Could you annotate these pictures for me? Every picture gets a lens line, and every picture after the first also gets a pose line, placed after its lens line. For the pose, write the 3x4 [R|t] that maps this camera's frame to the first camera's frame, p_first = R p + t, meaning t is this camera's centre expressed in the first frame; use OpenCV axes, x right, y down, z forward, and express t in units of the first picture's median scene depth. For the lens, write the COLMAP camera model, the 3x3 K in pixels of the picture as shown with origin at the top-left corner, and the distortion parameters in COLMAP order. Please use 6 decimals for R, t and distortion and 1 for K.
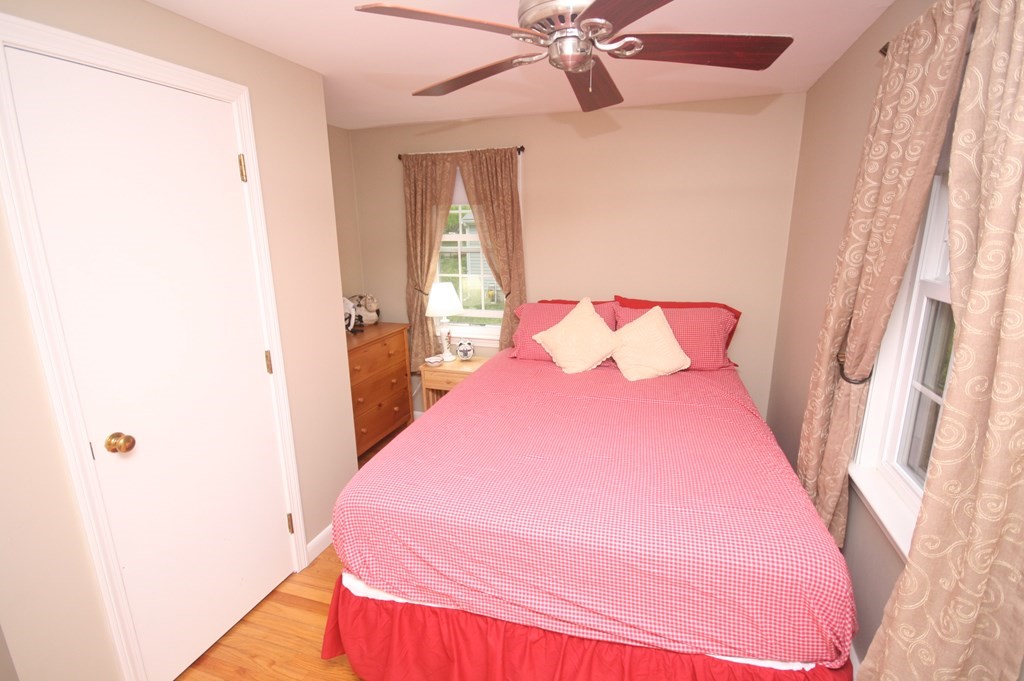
lens RADIAL K [[480.5, 0, 515.2], [0, 480.5, 337.7], [0, 0, 1]] dist [0.011628, -0.013474]
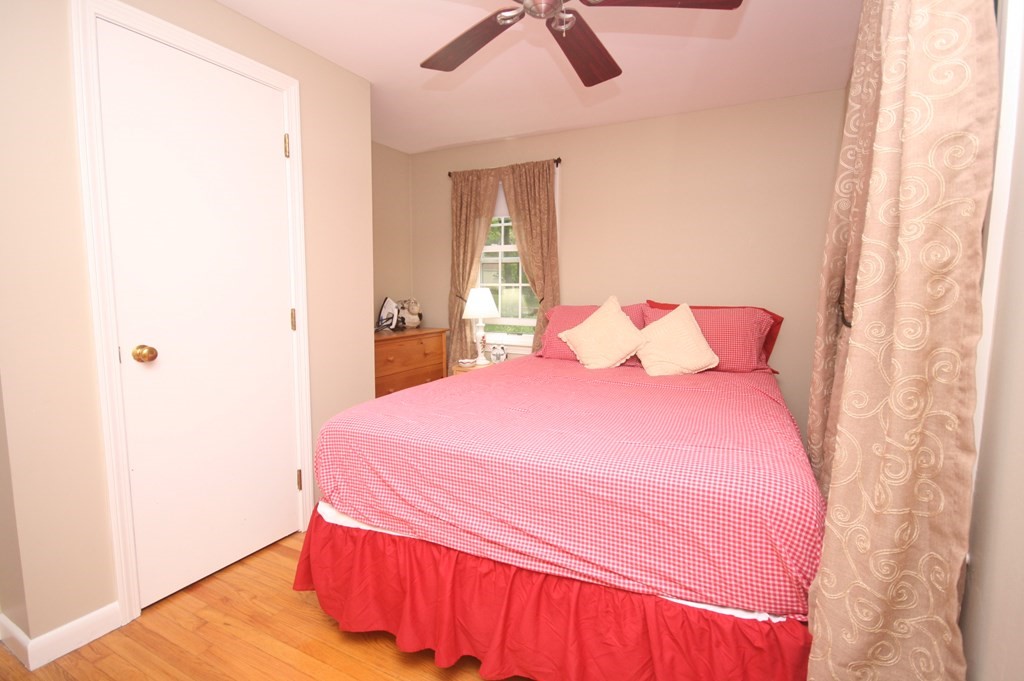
lens RADIAL K [[480.5, 0, 515.2], [0, 480.5, 337.7], [0, 0, 1]] dist [0.011628, -0.013474]
pose [[0.985739, 0.037351, -0.164083, 0.221593], [-0.058032, 0.990695, -0.123112, 0.260662], [0.157958, 0.130878, 0.978734, 0.015781]]
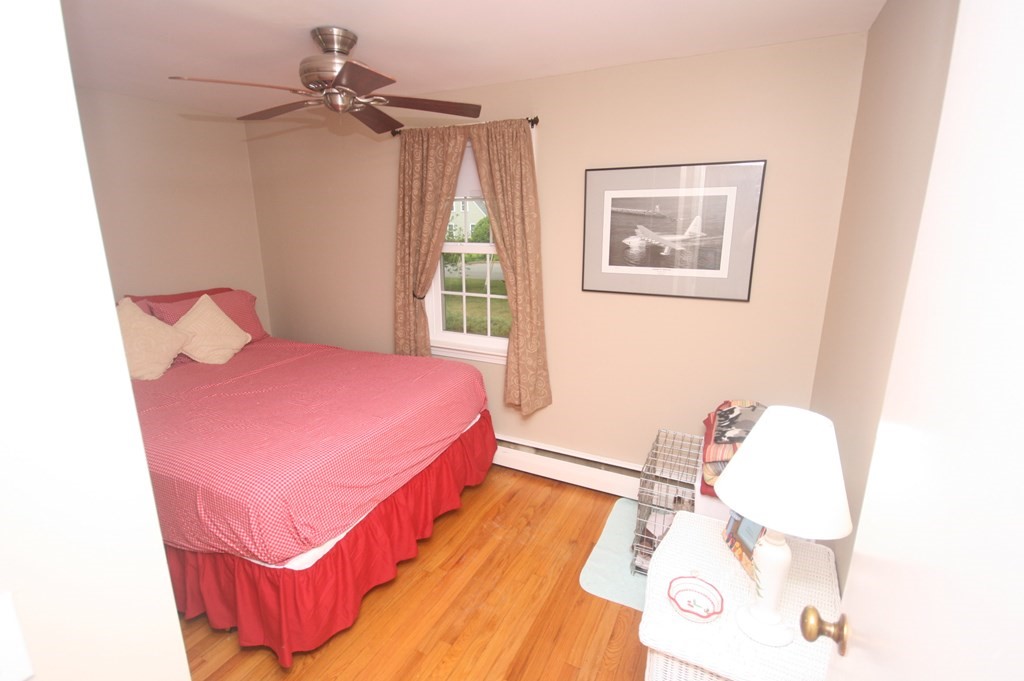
lens RADIAL K [[494.1, 0, 512.0], [0, 494.1, 340.5], [0, 0, 1]] dist [0.014542, -0.013251]
pose [[0.153104, -0.223646, 0.962570, -1.213613], [0.231176, 0.955132, 0.185148, -0.024113], [-0.960790, 0.194176, 0.197936, 0.288069]]
